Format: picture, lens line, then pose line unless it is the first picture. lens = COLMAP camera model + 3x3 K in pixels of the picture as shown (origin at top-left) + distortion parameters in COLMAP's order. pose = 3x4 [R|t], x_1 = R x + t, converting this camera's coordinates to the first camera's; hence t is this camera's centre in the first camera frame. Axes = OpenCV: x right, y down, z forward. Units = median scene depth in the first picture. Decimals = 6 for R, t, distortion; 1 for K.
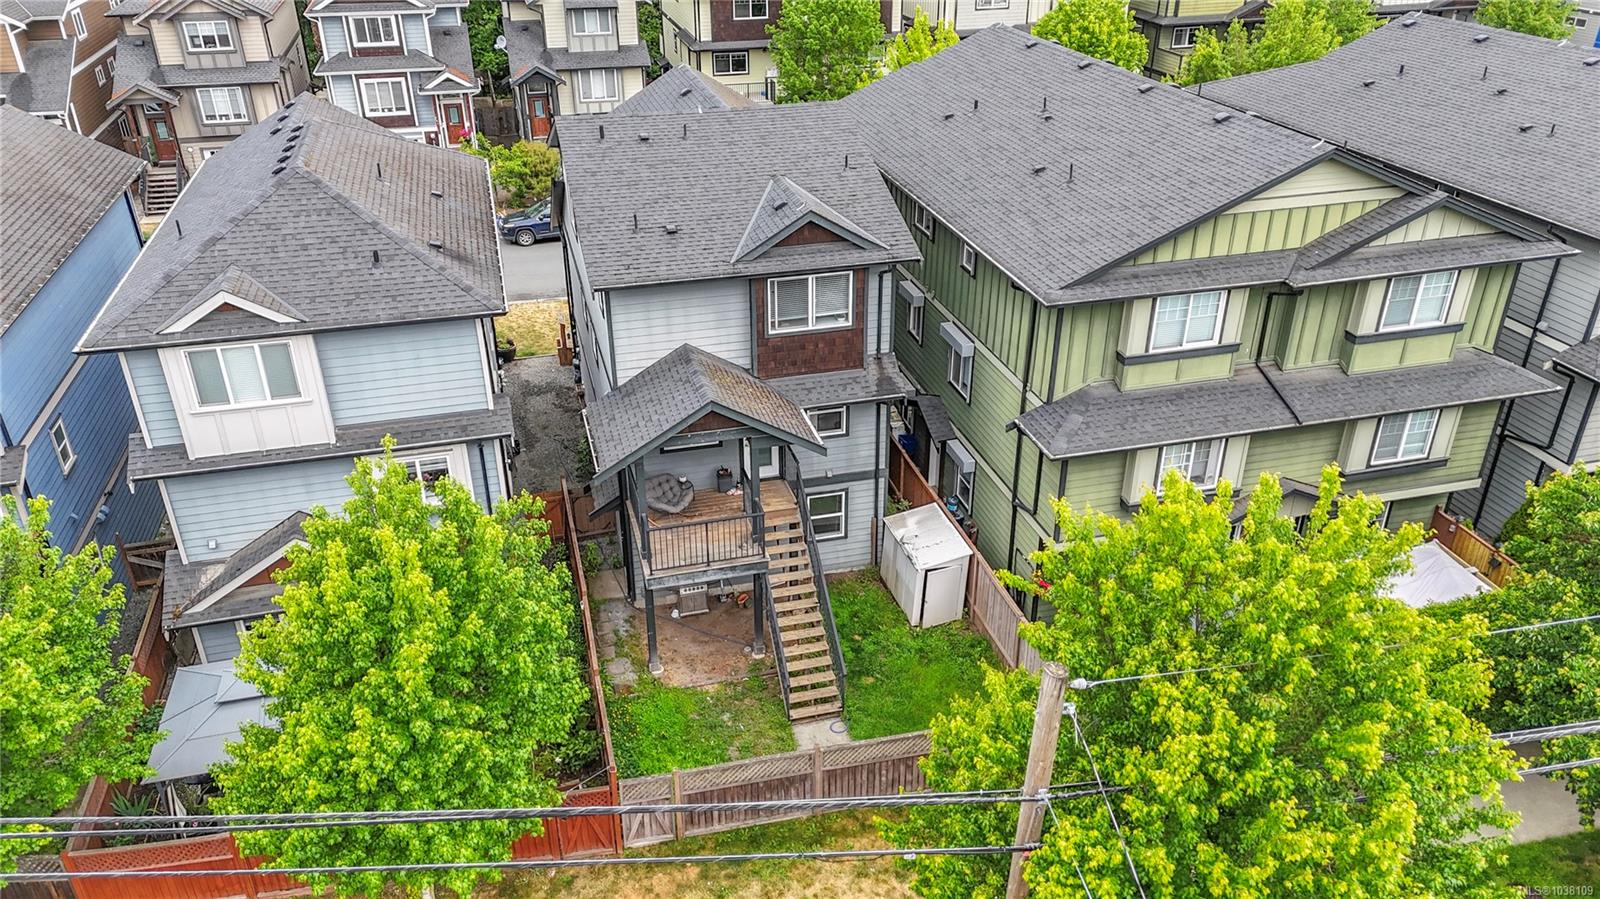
lens RADIAL K [[1163.6, 0, 800.0], [0, 1163.6, 449.5], [0, 0, 1]] dist [0.073850, -0.067945]
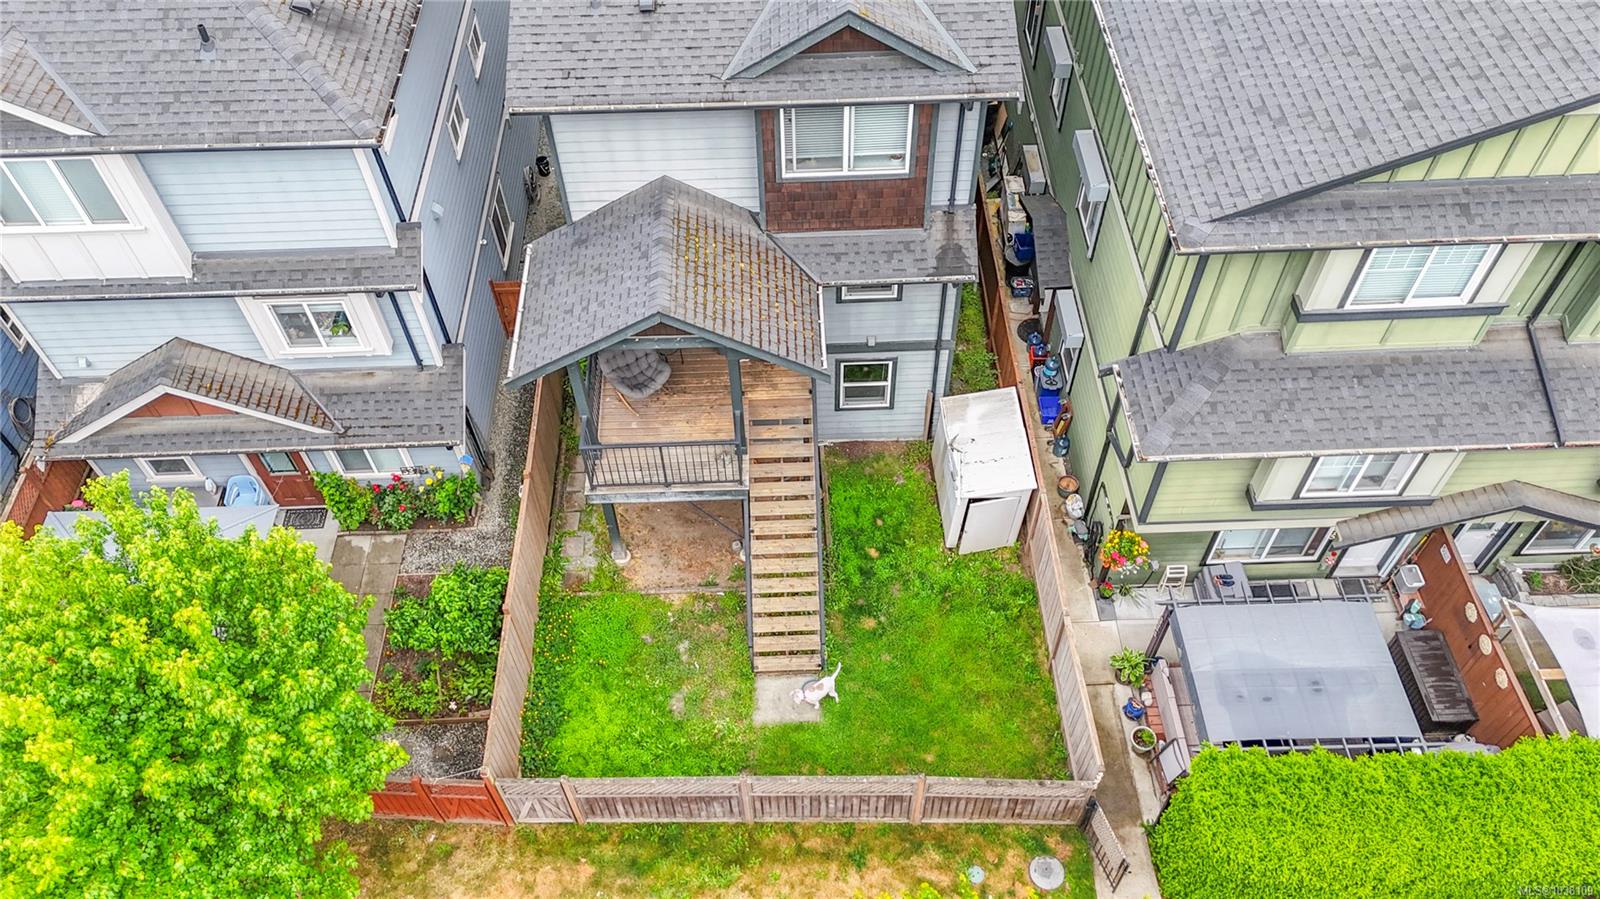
lens RADIAL K [[1163.6, 0, 800.0], [0, 1163.6, 449.5], [0, 0, 1]] dist [0.073850, -0.067945]
pose [[0.974539, 0.170255, -0.145902, 0.111065], [-0.098754, 0.910116, 0.402414, -0.232173], [0.201301, -0.377759, 0.903757, 0.317904]]
